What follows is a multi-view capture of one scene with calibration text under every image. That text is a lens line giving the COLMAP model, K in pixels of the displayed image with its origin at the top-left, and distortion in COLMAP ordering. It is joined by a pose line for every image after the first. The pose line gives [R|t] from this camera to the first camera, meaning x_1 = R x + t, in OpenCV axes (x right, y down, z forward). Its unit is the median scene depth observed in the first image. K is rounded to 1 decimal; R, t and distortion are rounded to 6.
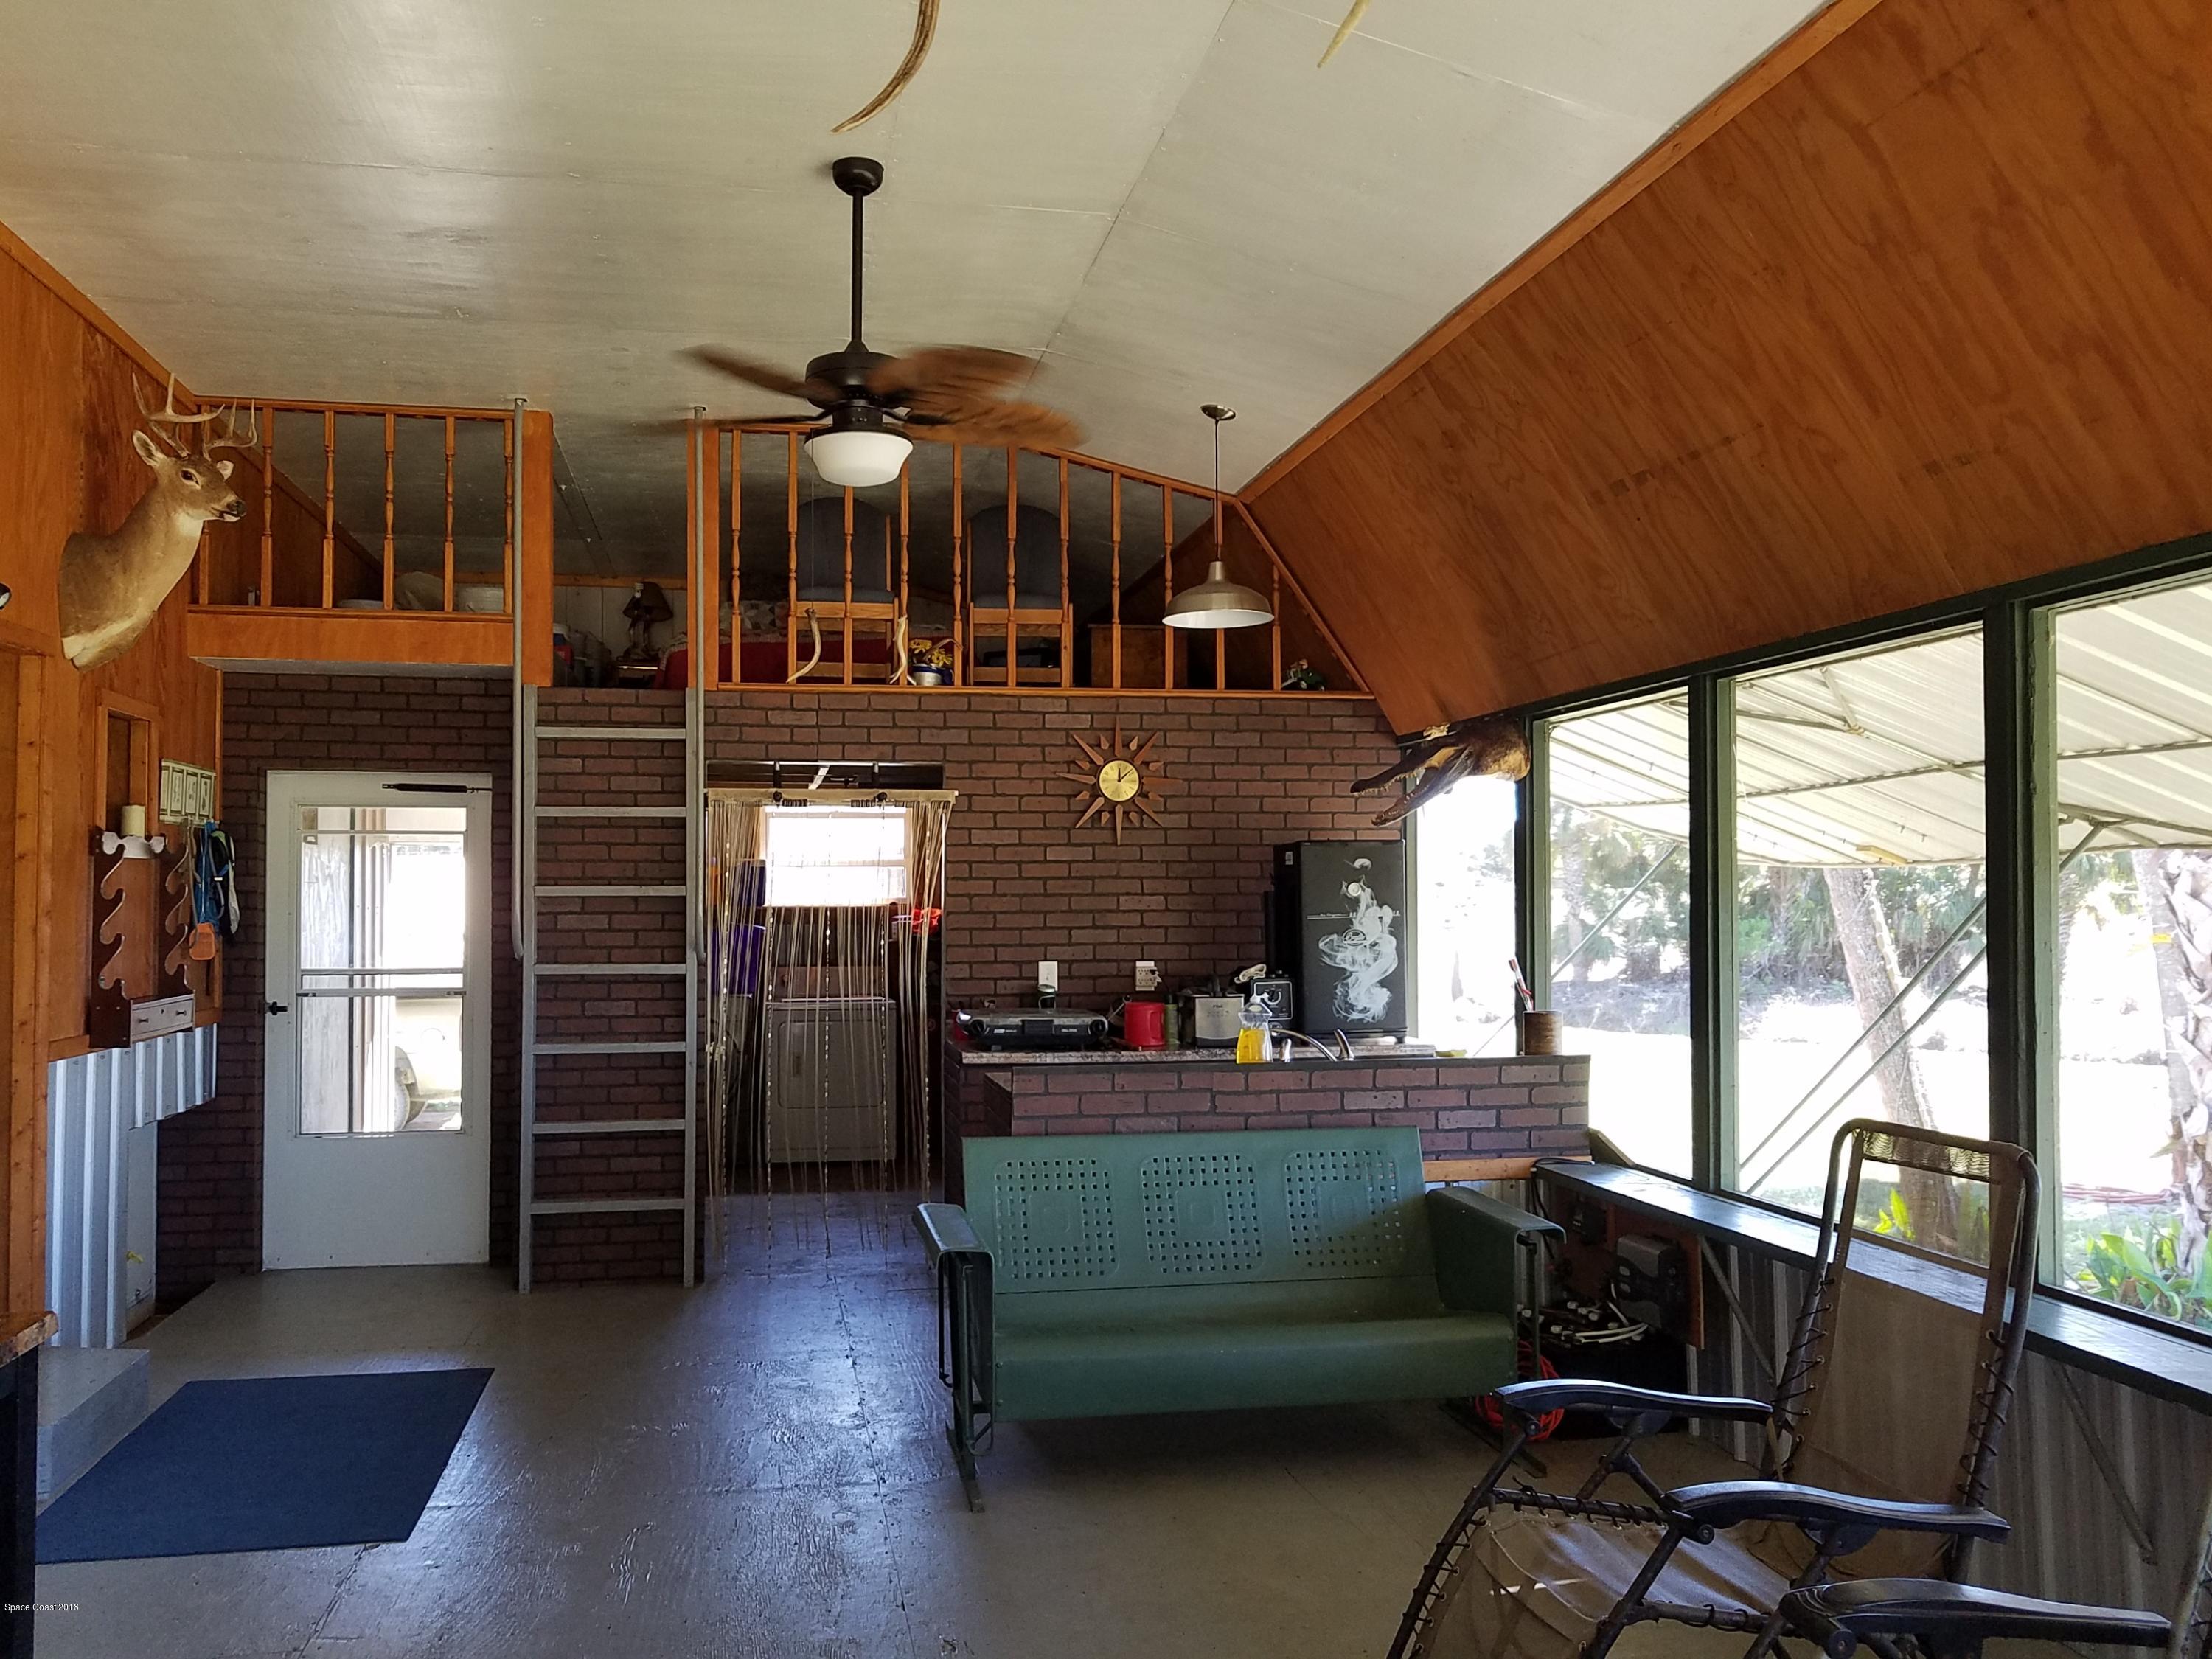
lens RADIAL K [[1787.9, 0, 1103.0], [0, 1787.9, 847.0], [0, 0, 1]] dist [0.026313, -0.024065]
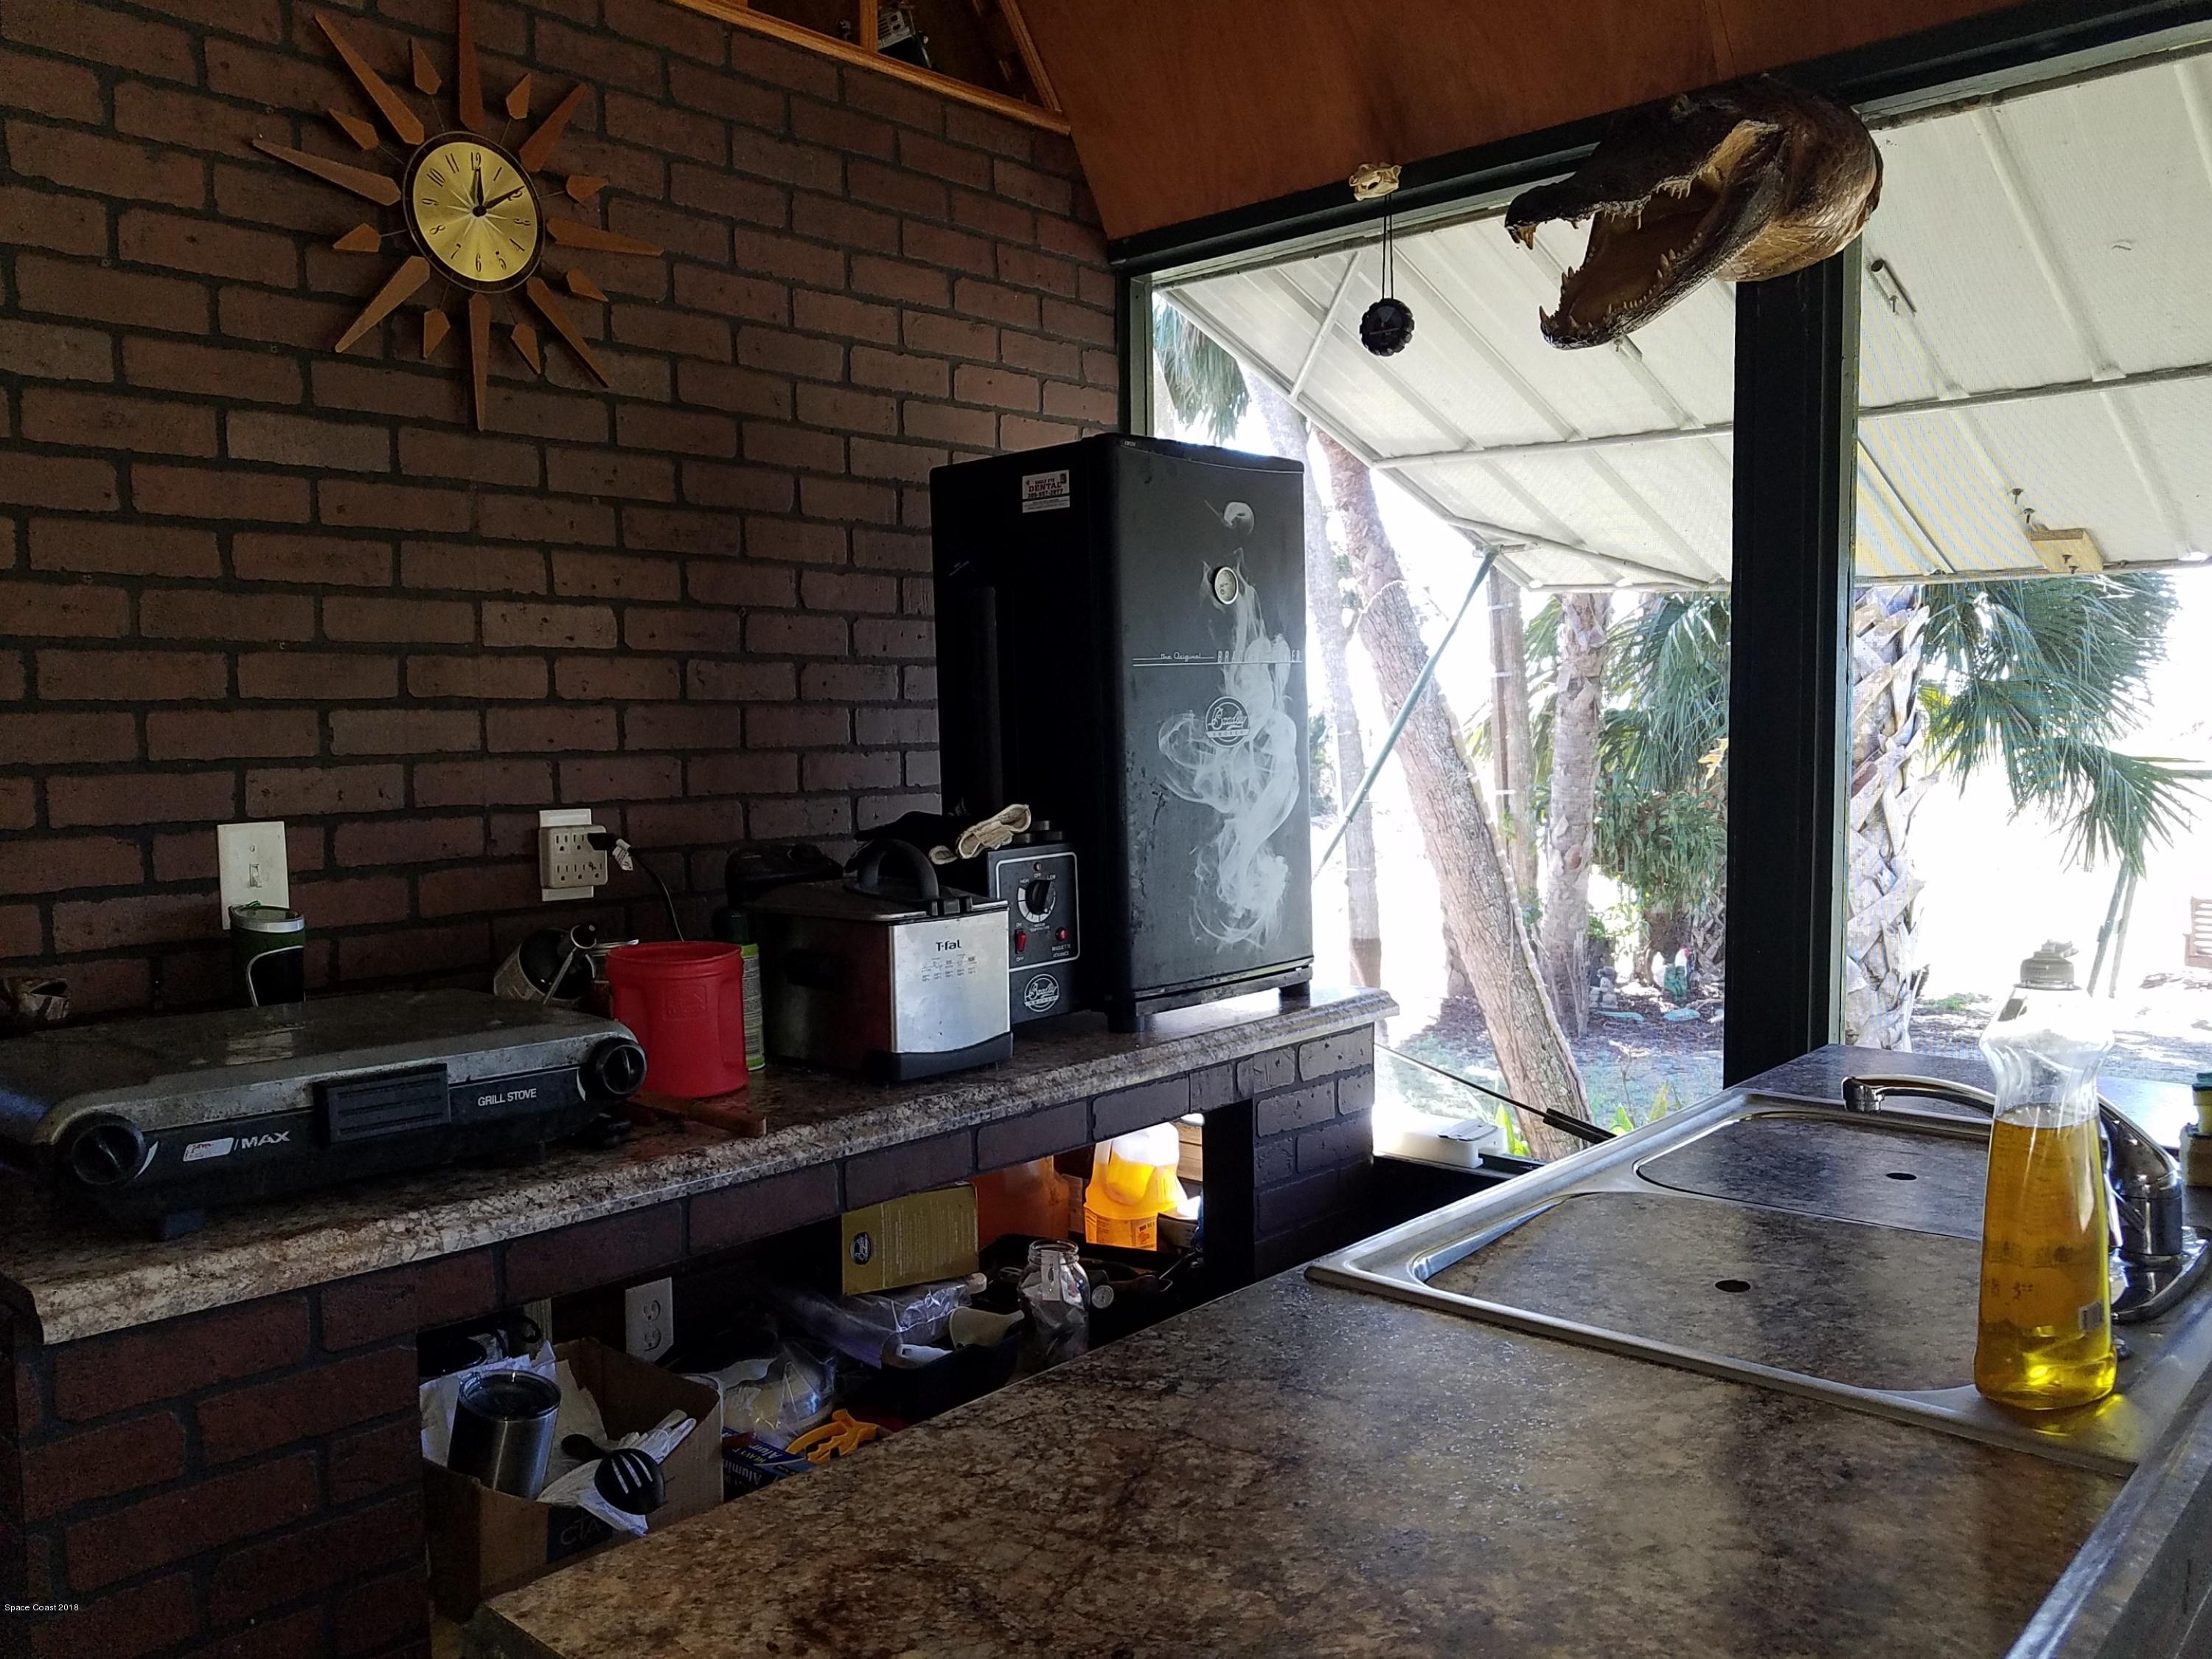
lens RADIAL K [[1787.9, 0, 1104.9], [0, 1787.9, 830.7], [0, 0, 1]] dist [0.026313, -0.024065]
pose [[0.807972, -0.043663, 0.587601, -0.086978], [-0.003971, 0.996824, 0.079532, 0.041668], [-0.589207, -0.066593, 0.805233, 0.683260]]
